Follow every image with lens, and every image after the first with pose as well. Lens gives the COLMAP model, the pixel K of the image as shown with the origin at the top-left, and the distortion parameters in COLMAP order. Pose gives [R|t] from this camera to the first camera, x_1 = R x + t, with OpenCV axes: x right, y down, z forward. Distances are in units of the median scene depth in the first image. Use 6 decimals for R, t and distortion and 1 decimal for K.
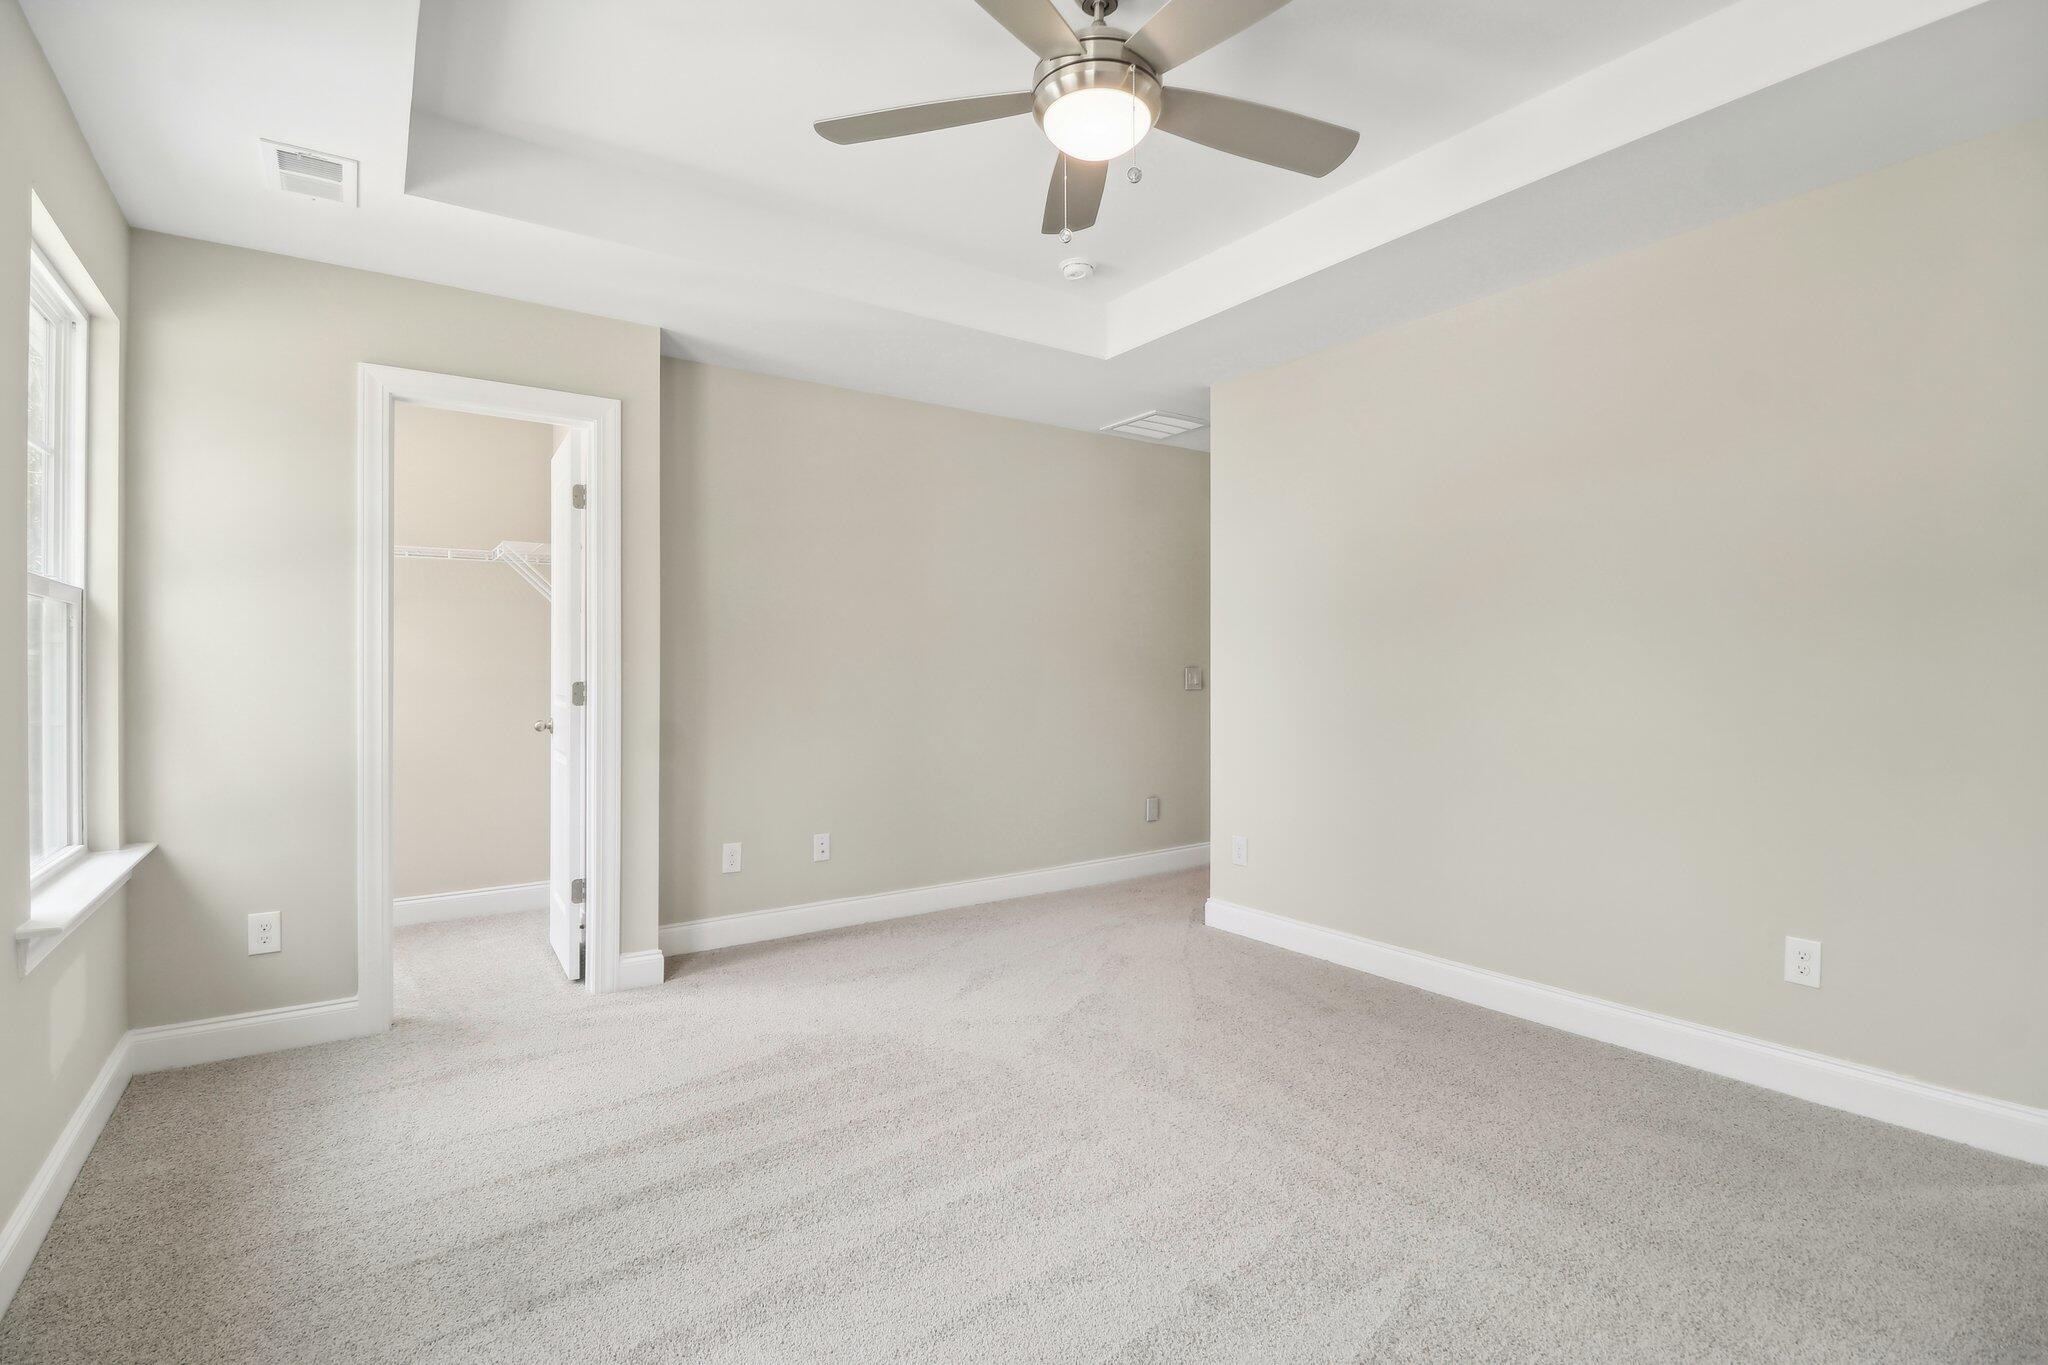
lens RADIAL K [[961.8, 0, 1018.6], [0, 961.8, 668.6], [0, 0, 1]] dist [0.000616, -0.014692]
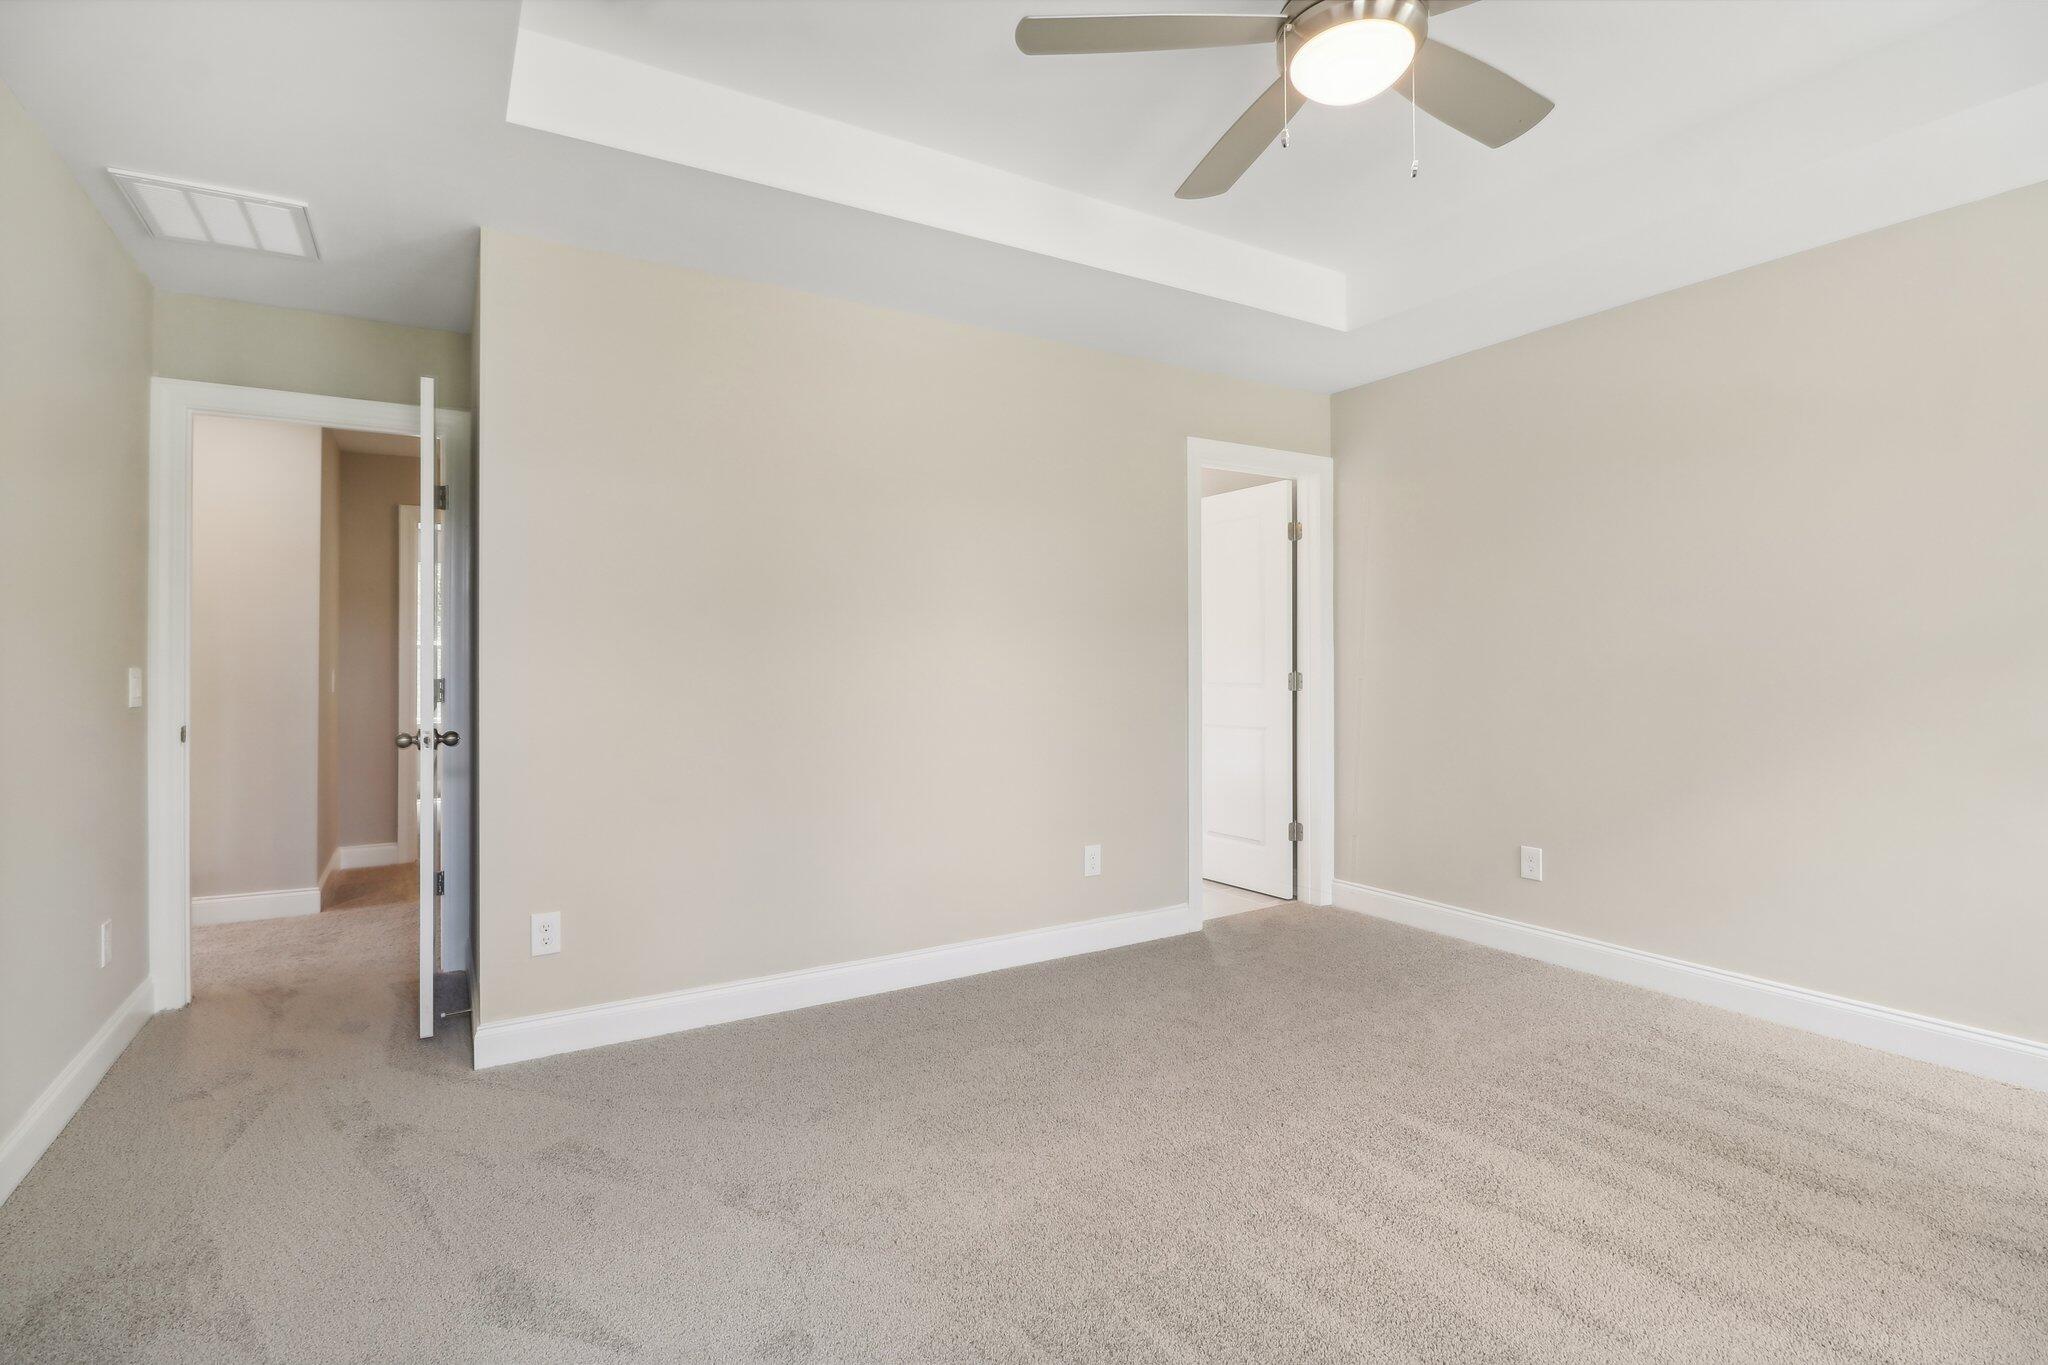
lens RADIAL K [[961.7, 0, 999.1], [0, 961.7, 679.7], [0, 0, 1]] dist [0.023839, -0.014884]
pose [[0.072755, -0.006718, 0.997327, -0.769692], [0.001650, 0.999977, 0.006616, 0.006680], [-0.997348, 0.001165, 0.072765, 1.102577]]
